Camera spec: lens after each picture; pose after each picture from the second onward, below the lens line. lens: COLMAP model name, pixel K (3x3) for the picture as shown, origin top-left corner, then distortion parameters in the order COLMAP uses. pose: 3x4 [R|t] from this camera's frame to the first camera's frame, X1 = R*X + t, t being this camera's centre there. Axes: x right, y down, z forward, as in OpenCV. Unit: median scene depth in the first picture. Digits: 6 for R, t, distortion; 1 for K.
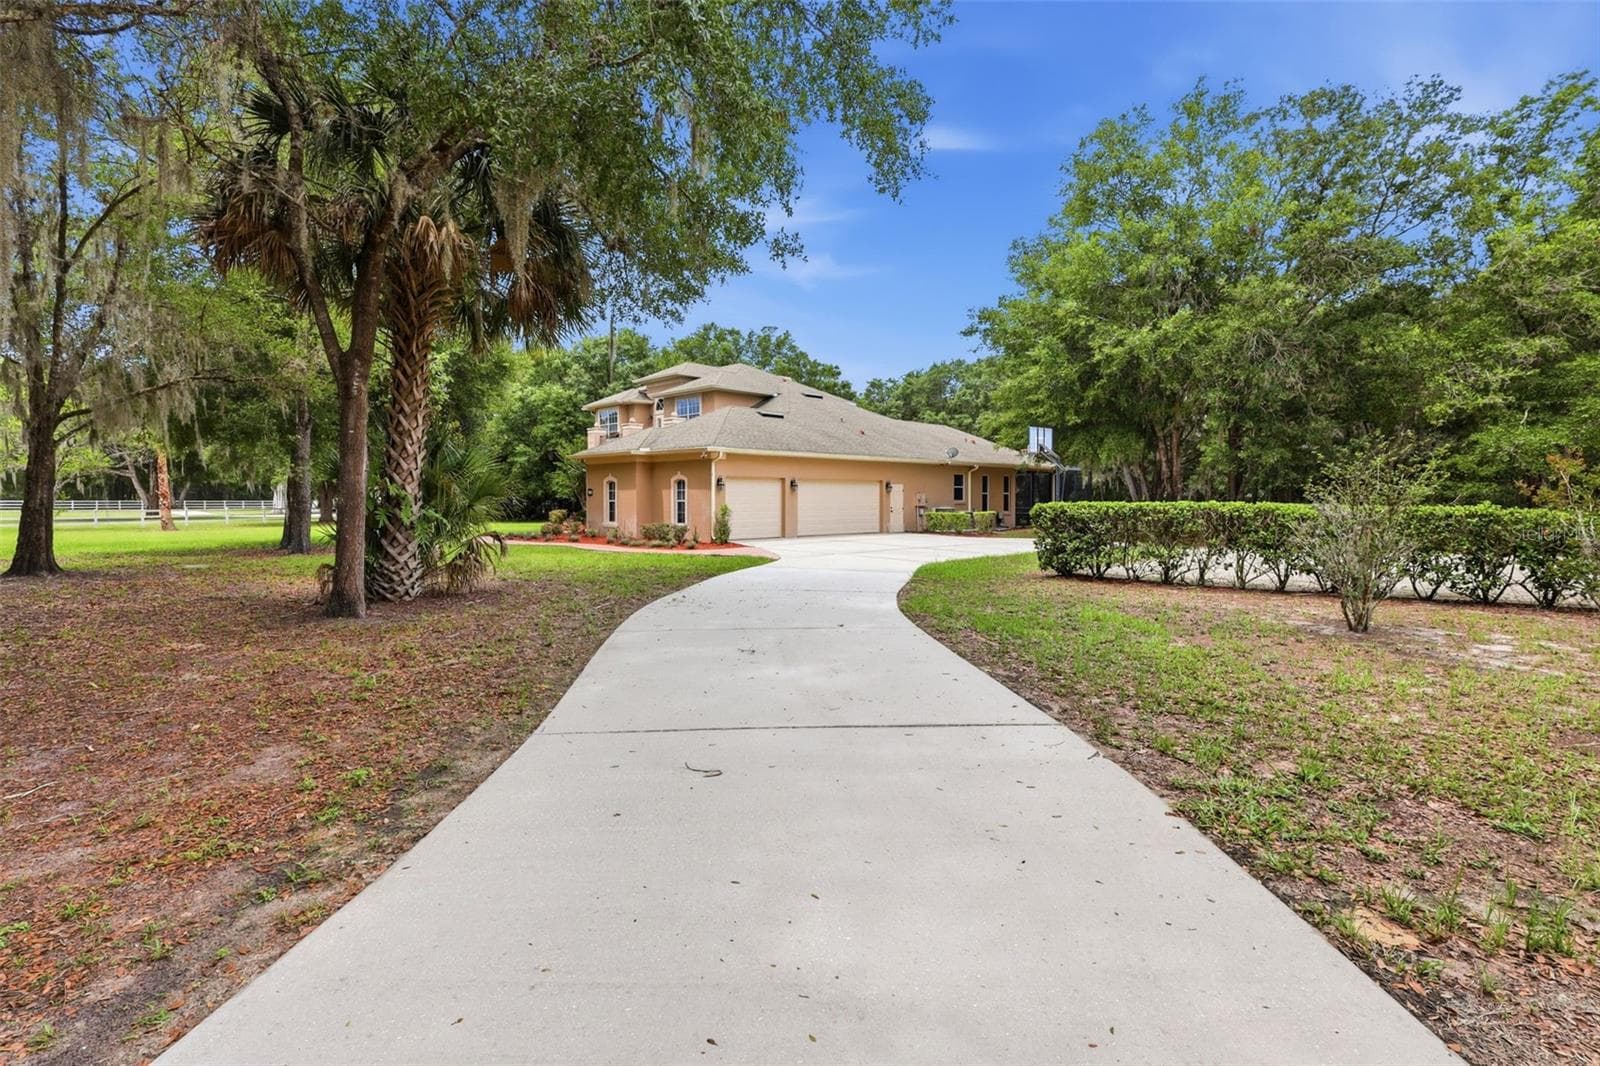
lens RADIAL K [[762.2, 0, 802.5], [0, 762.2, 508.4], [0, 0, 1]] dist [0.000453, -0.000095]
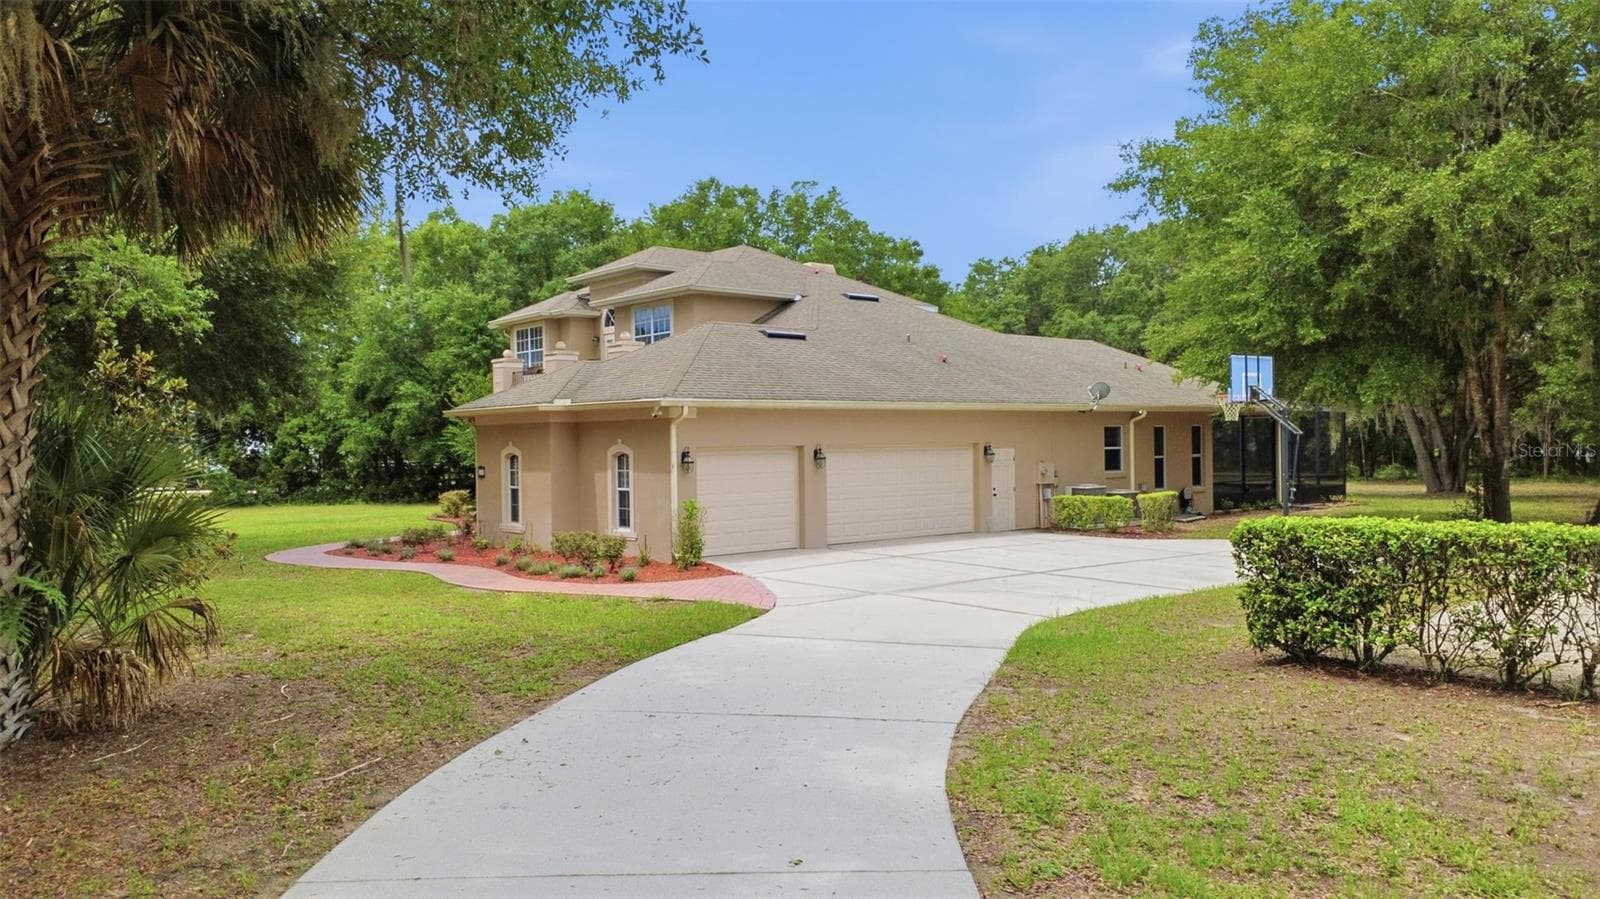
lens RADIAL K [[1191.9, 0, 800.0], [0, 1191.9, 449.5], [0, 0, 1]] dist [0.000363, 0.001728]
pose [[0.997719, -0.015486, -0.065709, 0.032402], [0.014816, 0.999833, -0.010670, -0.026427], [0.065864, 0.009672, 0.997782, 0.091670]]
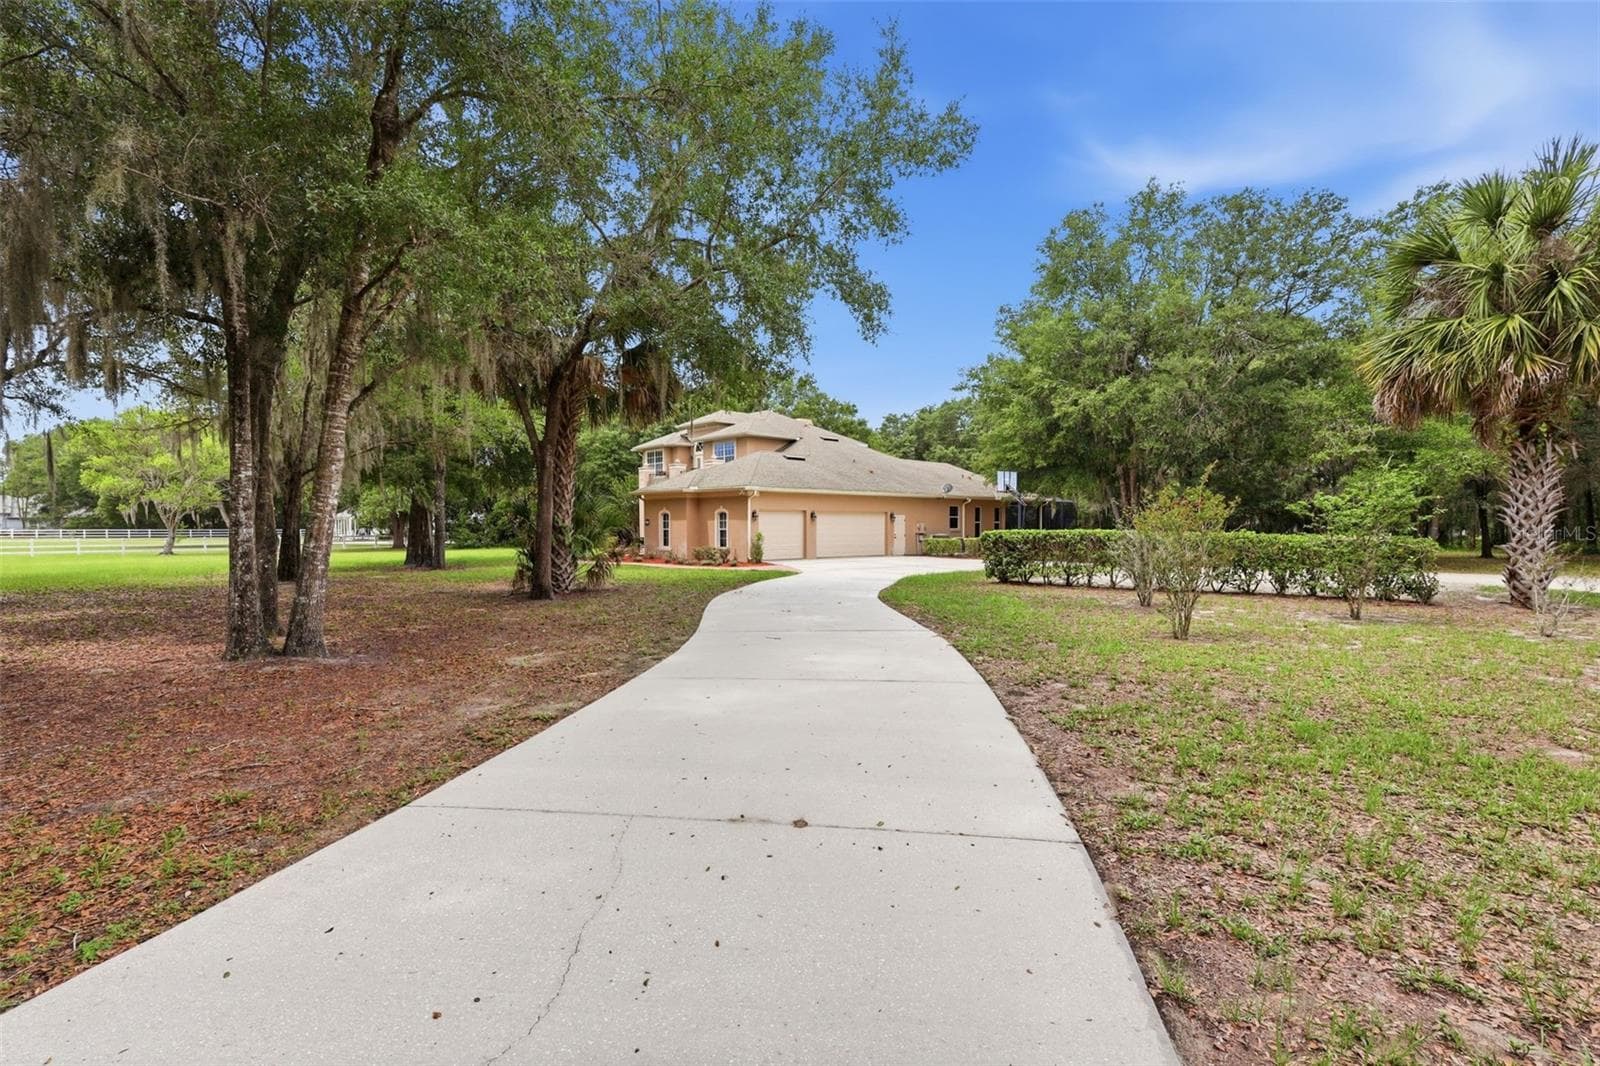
lens RADIAL K [[756.8, 0, 800.0], [0, 756.8, 533.0], [0, 0, 1]] dist [-0.001081, -0.000017]
pose [[0.999513, -0.000606, -0.031207, 0.005084], [0.000471, 0.999991, -0.004332, 0.001592], [0.031209, 0.004316, 0.999504, -0.216727]]
